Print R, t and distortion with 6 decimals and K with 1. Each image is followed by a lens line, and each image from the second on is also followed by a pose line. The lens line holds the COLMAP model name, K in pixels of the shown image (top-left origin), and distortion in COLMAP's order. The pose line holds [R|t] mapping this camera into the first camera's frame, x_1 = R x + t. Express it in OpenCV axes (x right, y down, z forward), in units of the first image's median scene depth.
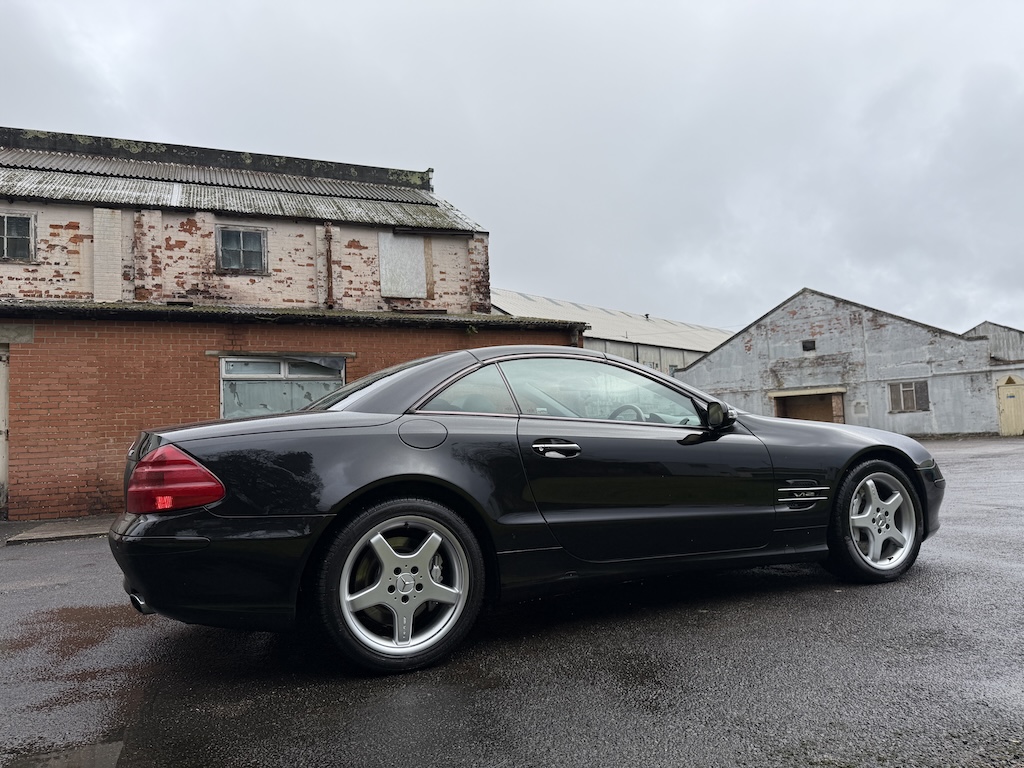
lens RADIAL K [[728.0, 0, 507.9], [0, 728.0, 385.1], [0, 0, 1]] dist [0.033193, -0.041430]
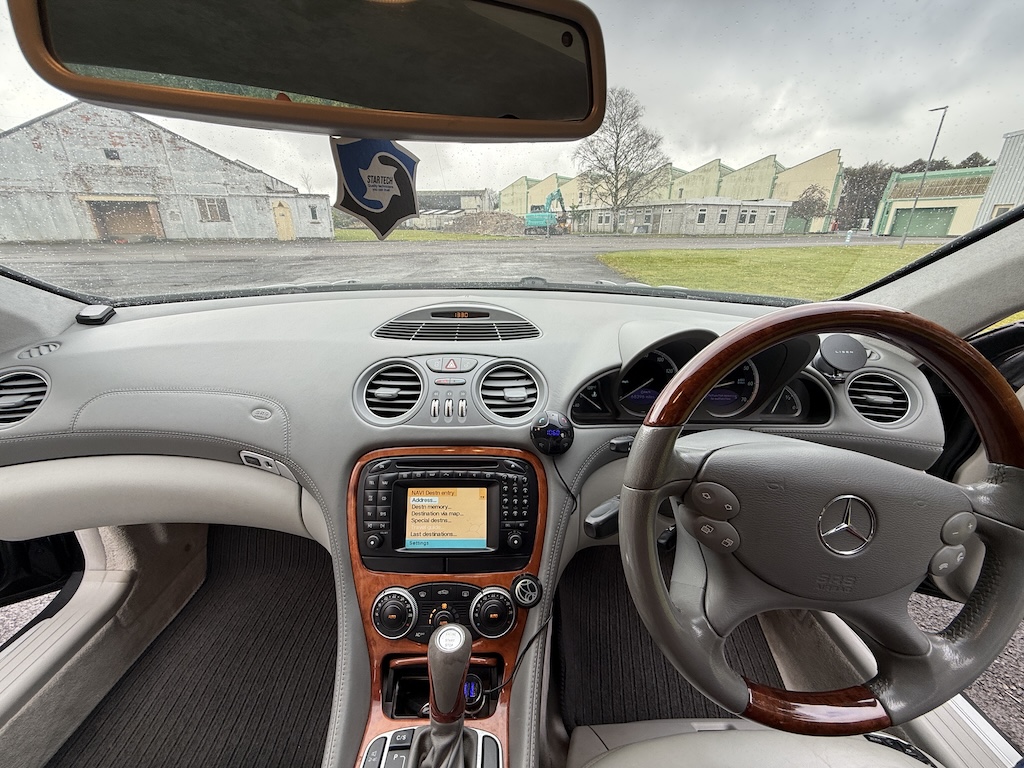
lens RADIAL K [[406.4, 0, 509.6], [0, 406.4, 385.9], [0, 0, 1]] dist [0.003586, -0.001080]
pose [[0.408779, -0.293571, 0.864127, 0.013267], [-0.085234, 0.930431, 0.356417, 0.005996], [-0.908644, -0.219349, 0.355319, 0.261819]]
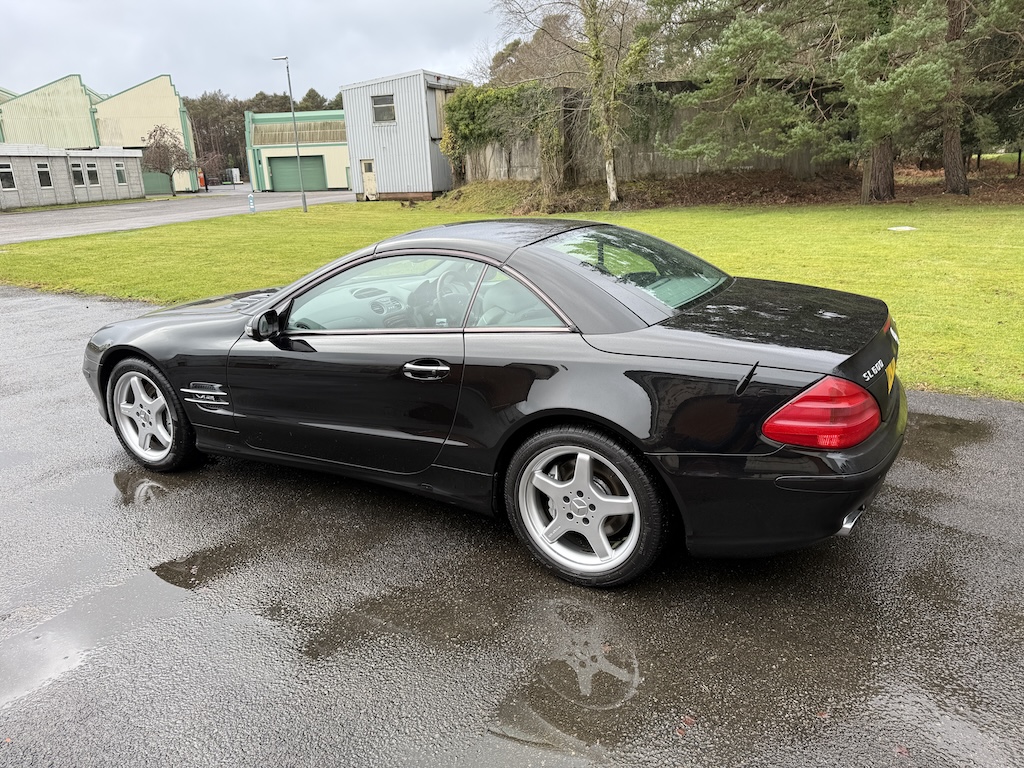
lens RADIAL K [[728.0, 0, 512.7], [0, 728.0, 386.9], [0, 0, 1]] dist [0.033193, -0.041430]
pose [[-0.577320, -0.176040, 0.797315, -0.205158], [0.002716, 0.976063, 0.217472, -0.009102], [-0.816513, 0.127716, -0.563022, 0.398584]]
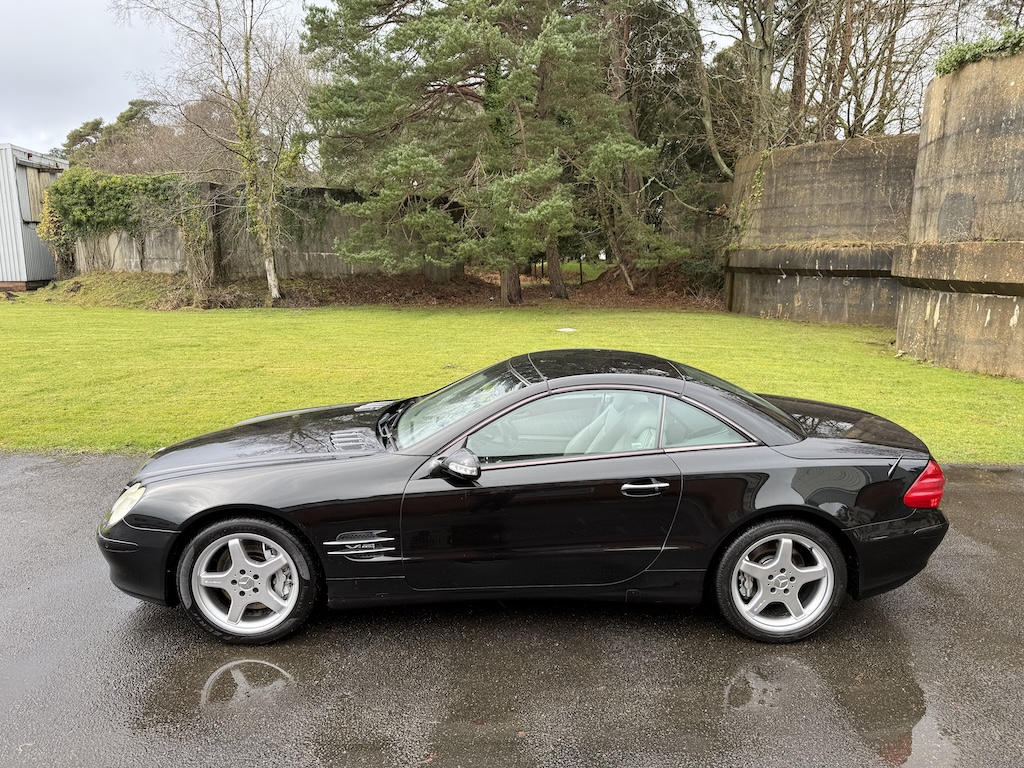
lens RADIAL K [[728.0, 0, 504.9], [0, 728.0, 381.8], [0, 0, 1]] dist [0.033193, -0.041430]
pose [[-0.918108, -0.037983, 0.394507, -0.084347], [-0.001093, 0.995636, 0.093316, -0.025443], [-0.396330, 0.085243, -0.914142, 0.529454]]
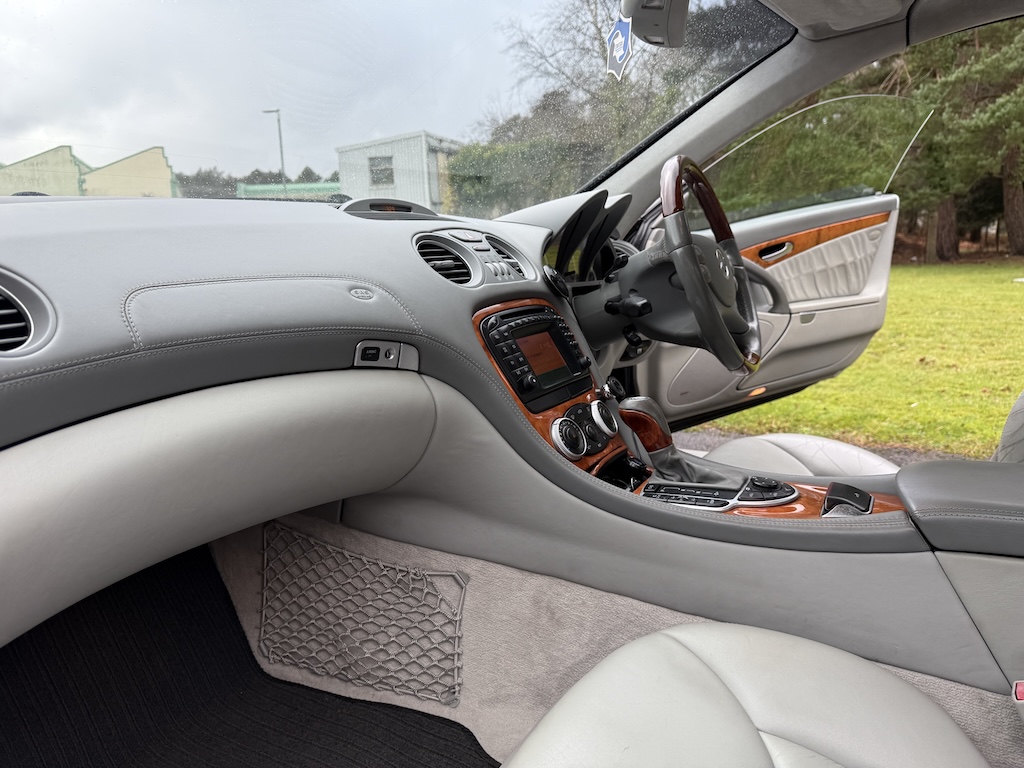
lens RADIAL K [[728.0, 0, 517.4], [0, 728.0, 371.1], [0, 0, 1]] dist [0.033193, -0.041430]
pose [[-0.595275, -0.077949, 0.799732, -0.013290], [-0.007574, 0.995784, 0.091420, 0.024328], [-0.803487, 0.048362, -0.593355, 0.317592]]
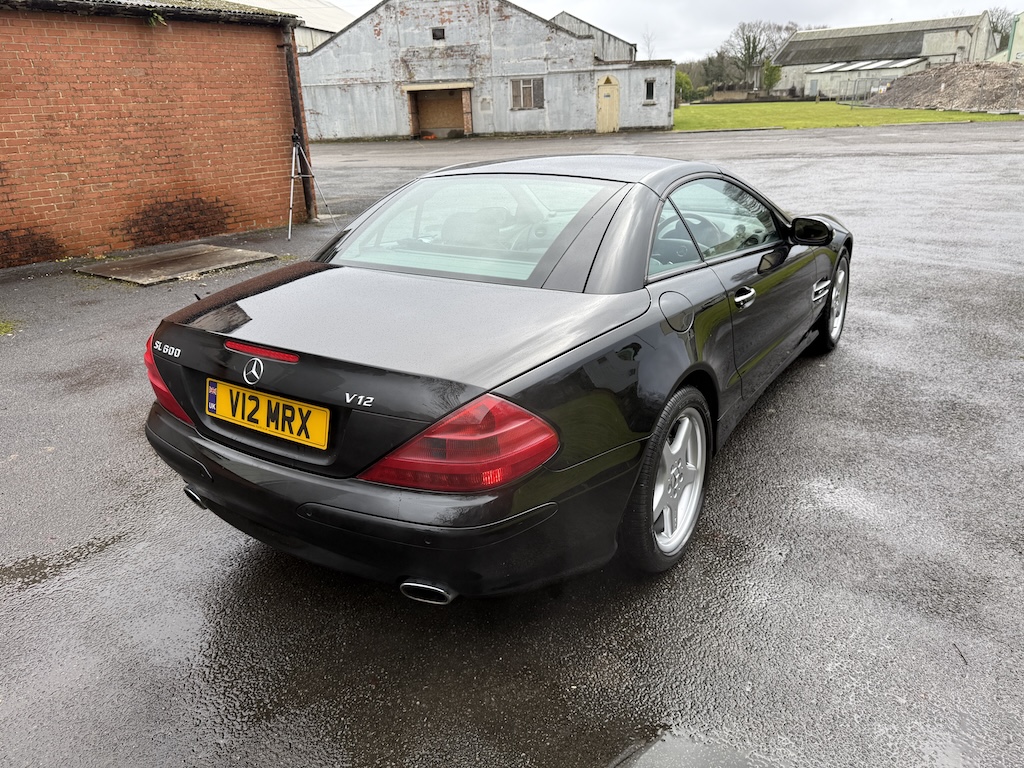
lens RADIAL K [[728.0, 0, 515.7], [0, 728.0, 379.7], [0, 0, 1]] dist [0.033193, -0.041430]
pose [[0.850044, -0.179020, 0.495355, -0.131990], [-0.034580, 0.919471, 0.391635, -0.034401], [-0.525575, -0.350036, 0.775400, 0.078521]]
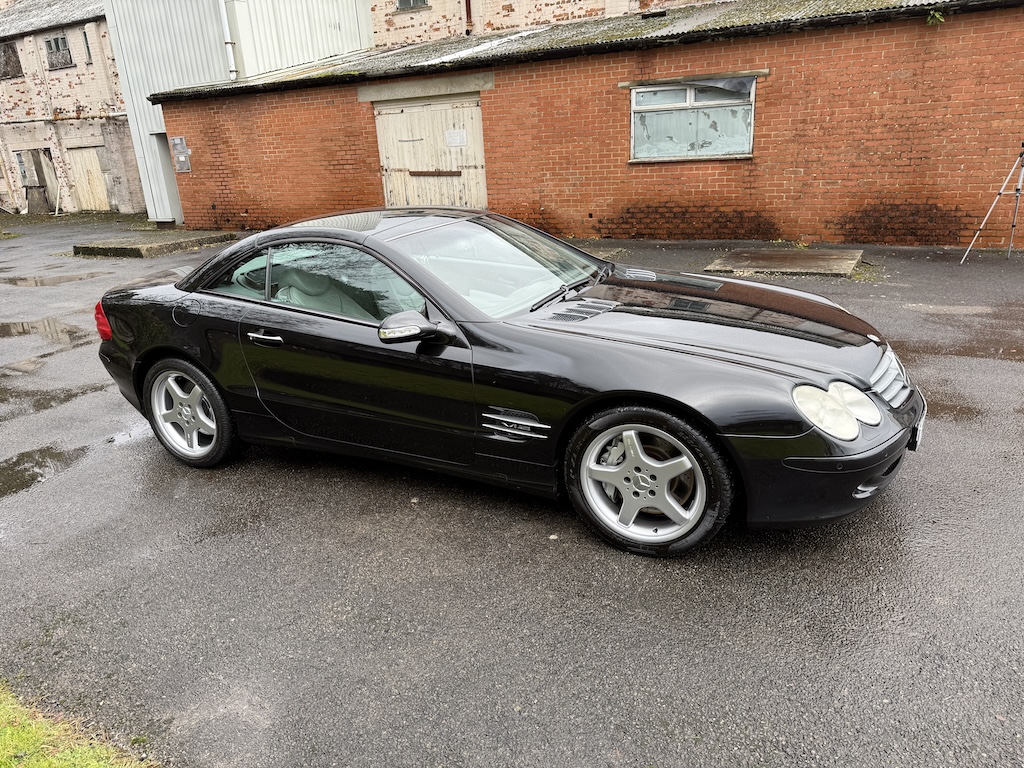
lens RADIAL K [[728.0, 0, 497.7], [0, 728.0, 388.8], [0, 0, 1]] dist [0.033193, -0.041430]
pose [[0.615432, 0.260230, -0.743991, 0.237099], [0.094669, 0.912686, 0.397546, -0.053560], [0.782484, -0.315096, 0.537061, 0.127886]]
